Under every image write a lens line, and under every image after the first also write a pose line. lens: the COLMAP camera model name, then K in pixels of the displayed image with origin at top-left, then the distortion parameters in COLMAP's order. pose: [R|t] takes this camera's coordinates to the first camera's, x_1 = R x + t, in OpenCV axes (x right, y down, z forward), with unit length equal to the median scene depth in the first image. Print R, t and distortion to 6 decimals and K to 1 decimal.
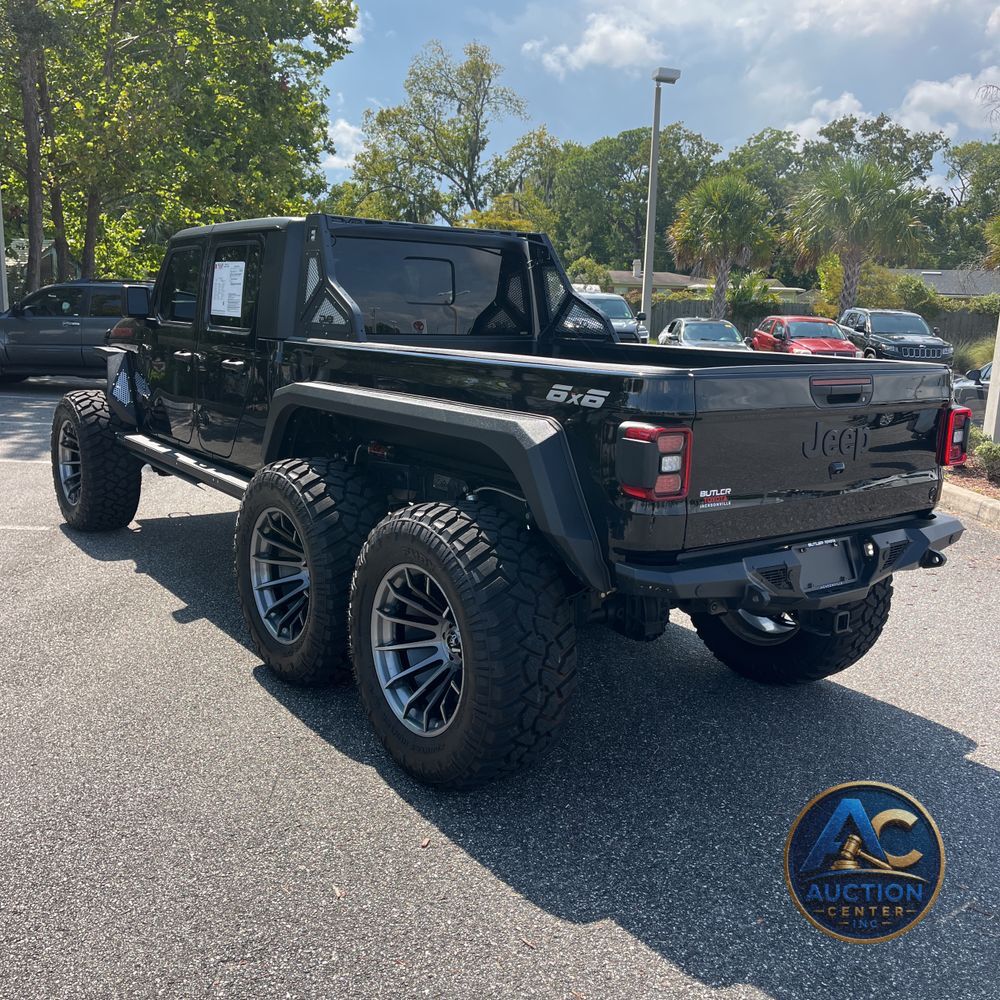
lens RADIAL K [[1007.4, 0, 500.0], [0, 1007.4, 500.0], [0, 0, 1]] dist [0.057893, -0.080412]
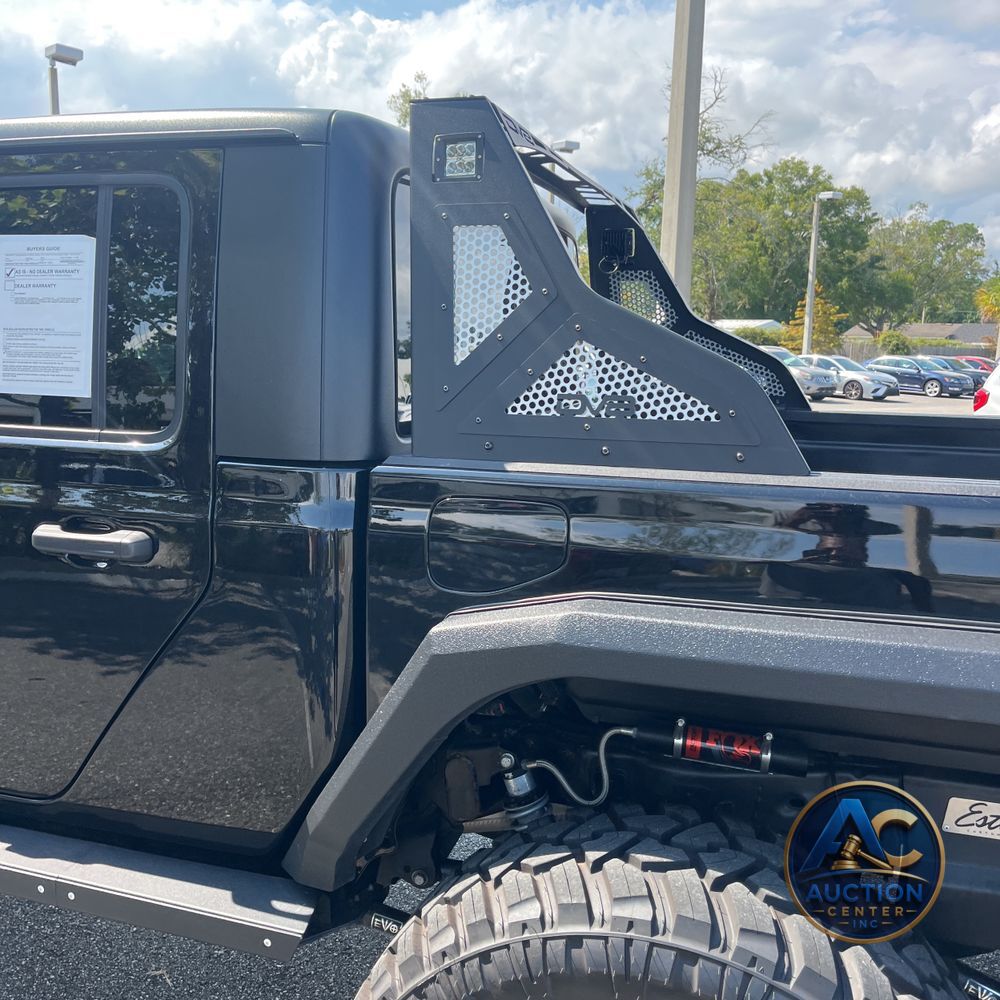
lens RADIAL K [[1019.2, 0, 511.8], [0, 1019.2, 497.7], [0, 0, 1]] dist [0.003961, 0.006829]
pose [[0.807932, -0.100568, 0.580630, -0.063426], [0.112997, 0.993484, 0.014844, -0.024507], [-0.578340, 0.053617, 0.814032, 0.115453]]
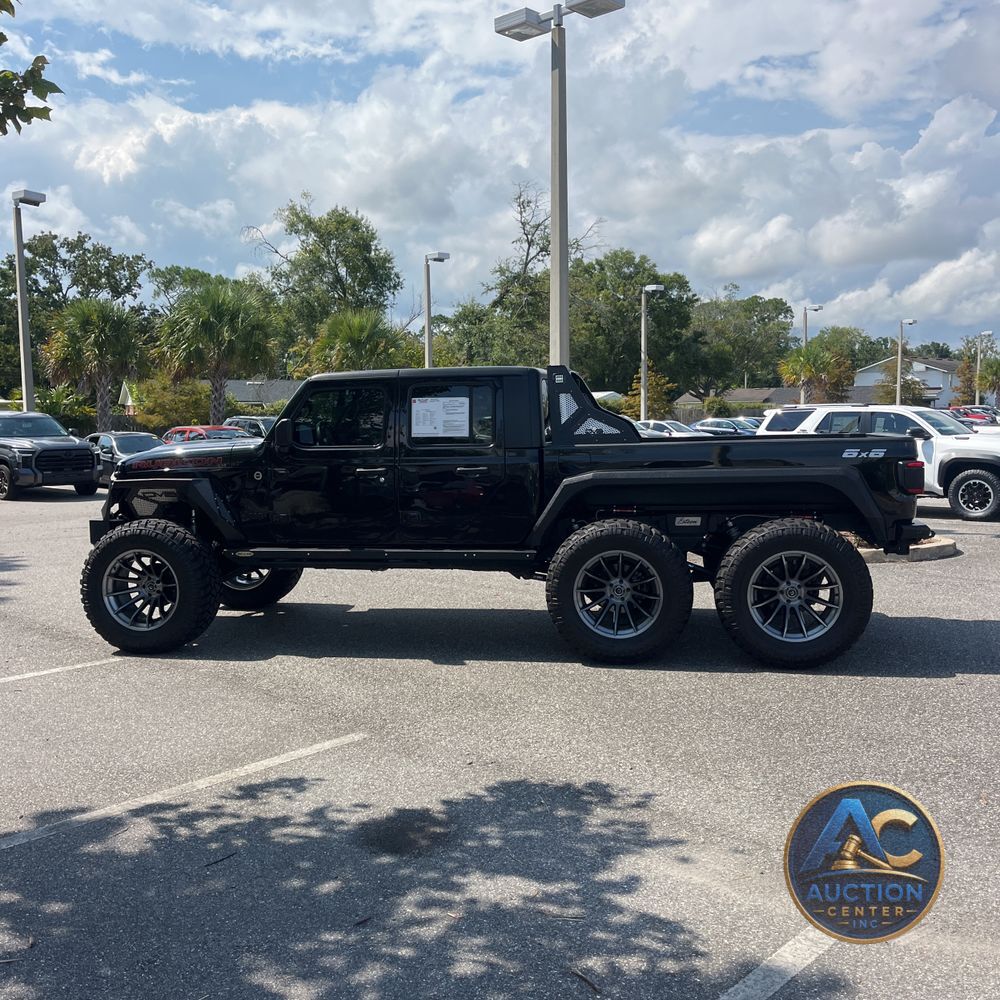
lens RADIAL K [[1007.4, 0, 500.0], [0, 1007.4, 500.0], [0, 0, 1]] dist [0.057893, -0.080412]
pose [[0.719249, -0.098439, 0.687743, -0.220154], [0.168724, 0.985025, -0.035463, -0.006182], [-0.673953, 0.141546, 0.725087, -0.007881]]
